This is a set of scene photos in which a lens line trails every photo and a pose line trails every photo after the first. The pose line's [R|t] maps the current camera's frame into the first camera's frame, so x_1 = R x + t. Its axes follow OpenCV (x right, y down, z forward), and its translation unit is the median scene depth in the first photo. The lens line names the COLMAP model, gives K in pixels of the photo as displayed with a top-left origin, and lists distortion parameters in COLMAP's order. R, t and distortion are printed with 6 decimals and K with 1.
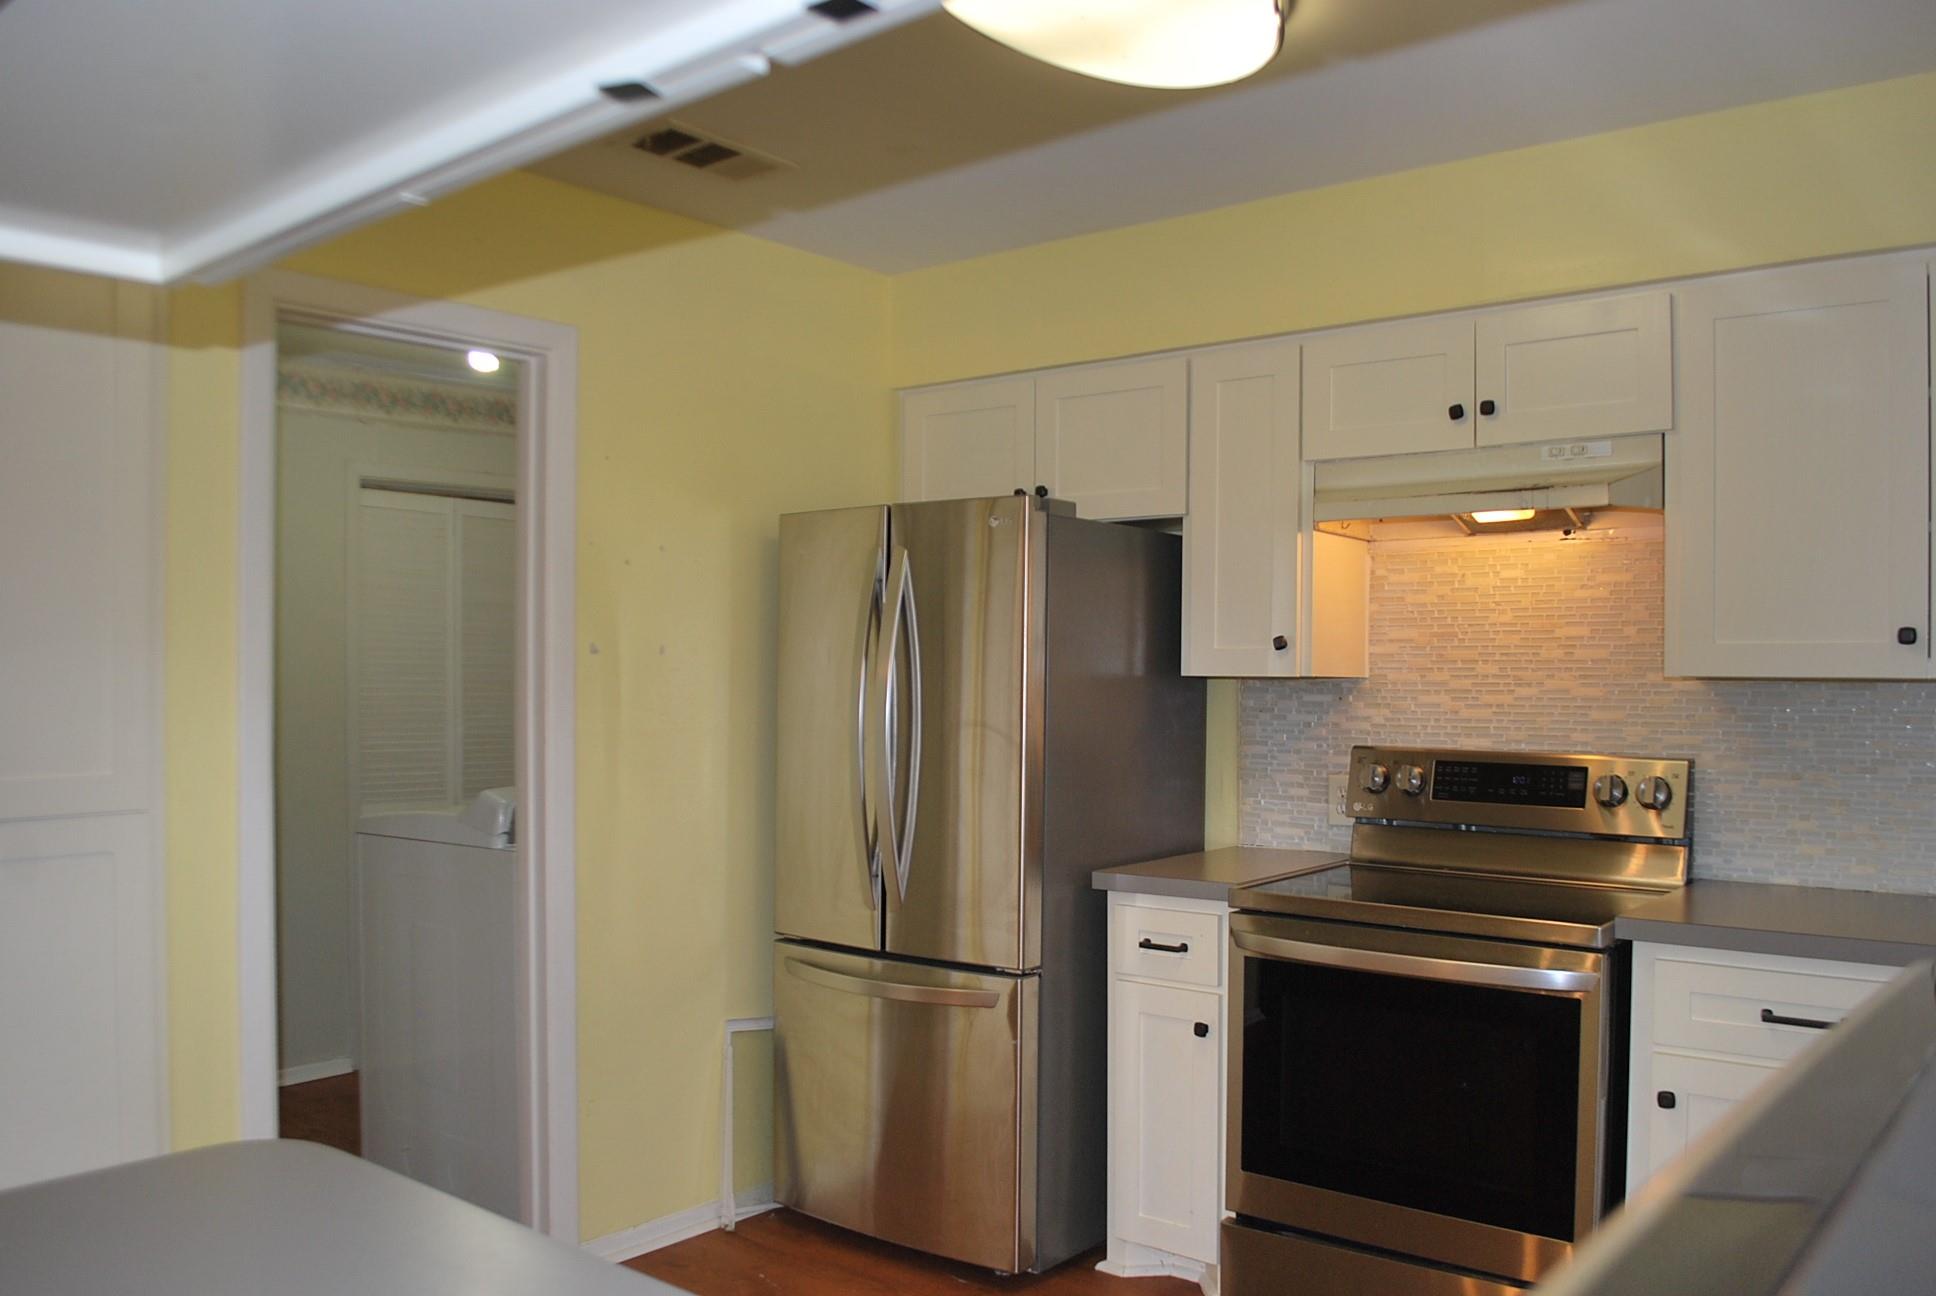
lens RADIAL K [[1548.9, 0, 969.6], [0, 1548.9, 686.8], [0, 0, 1]] dist [-0.109959, 0.096692]
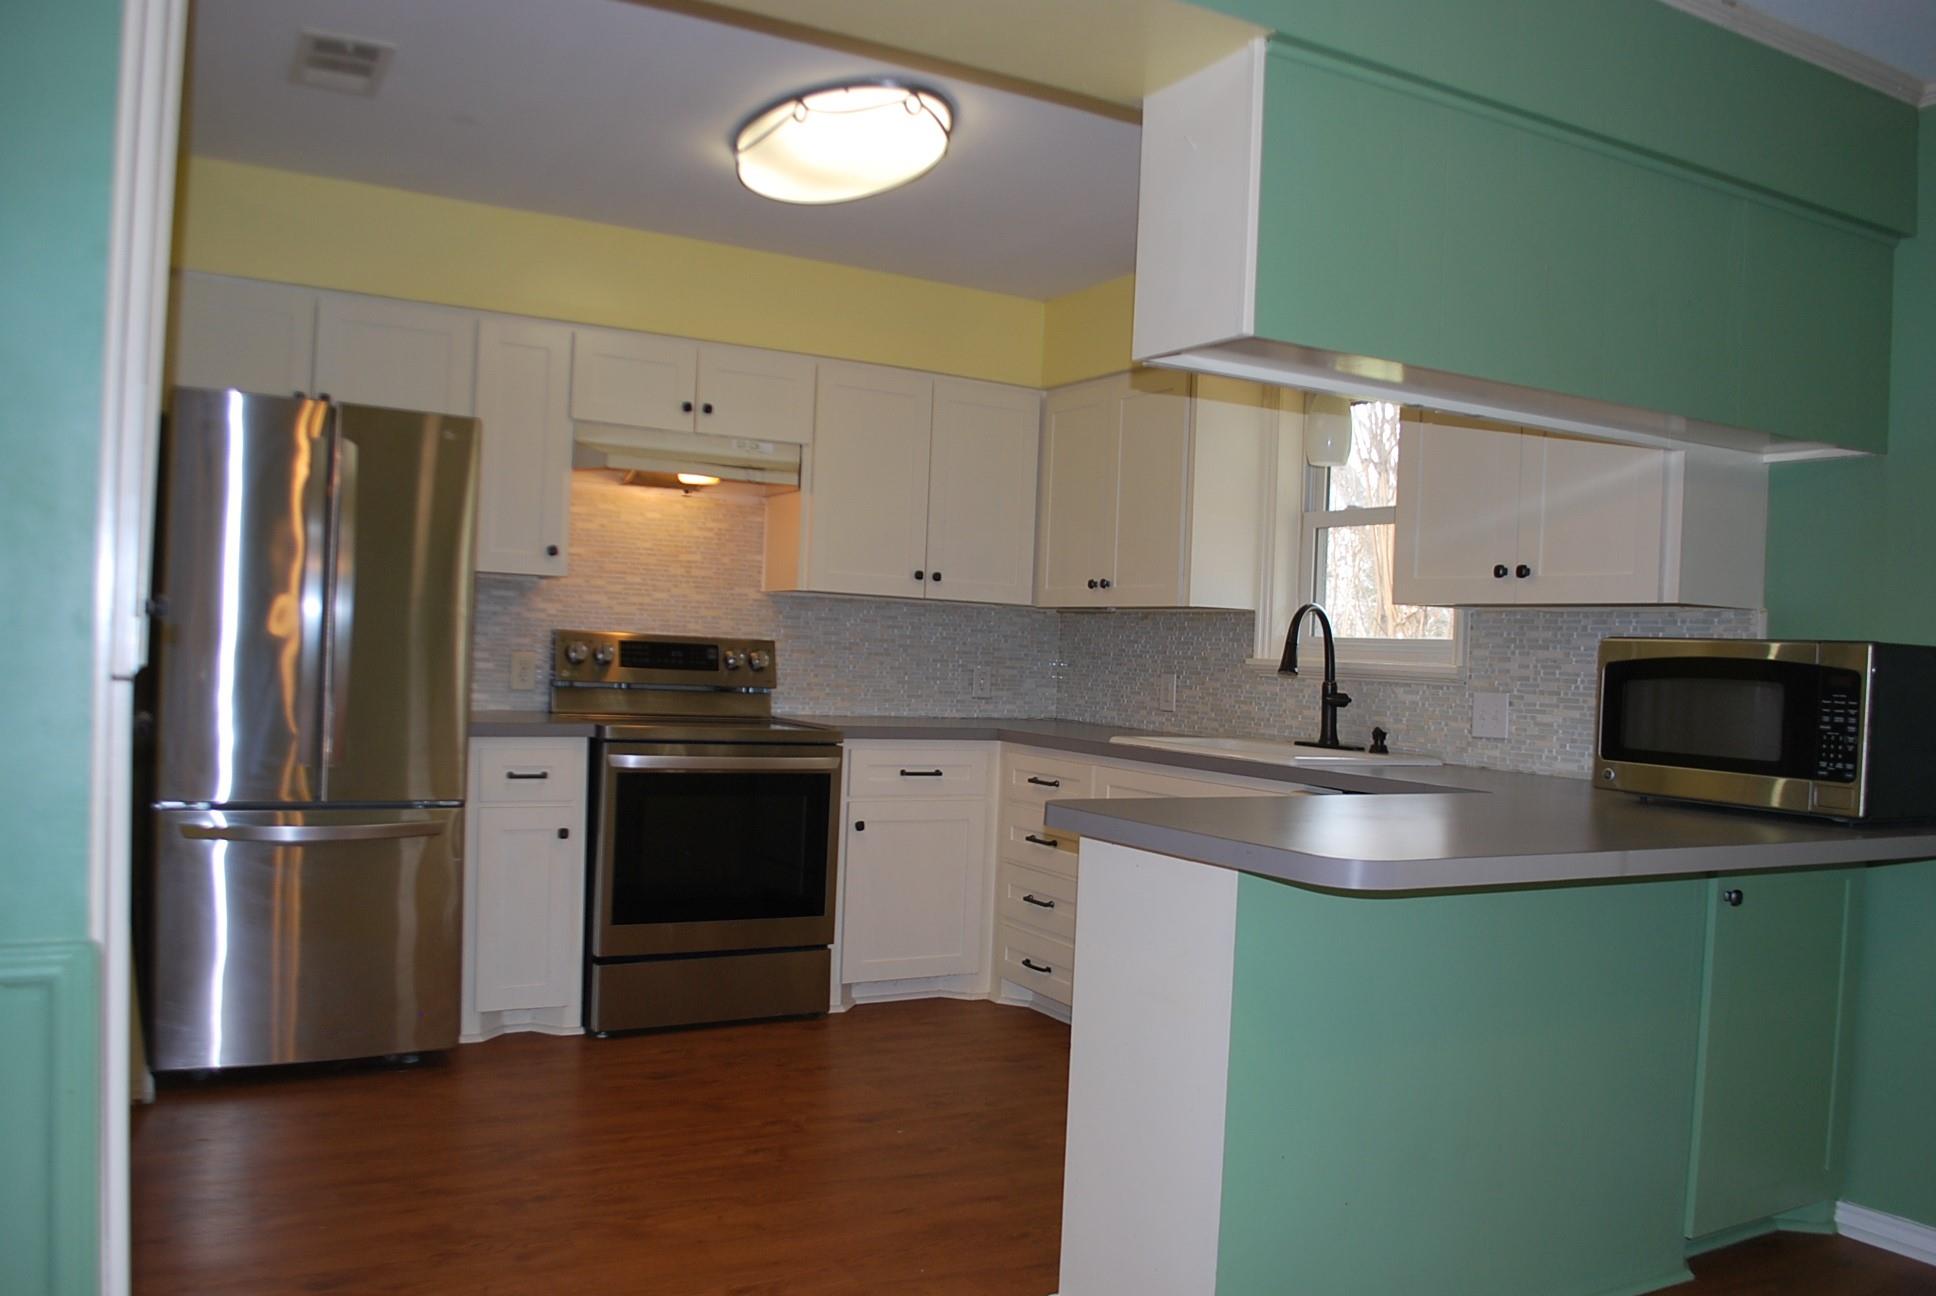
lens RADIAL K [[1535.3, 0, 975.5], [0, 1535.3, 696.8], [0, 0, 1]] dist [-0.076708, 0.009891]
pose [[0.364237, -0.014265, 0.931197, -0.926779], [-0.034026, 0.999011, 0.028613, 0.049382], [-0.930685, -0.042107, 0.363391, 0.168826]]
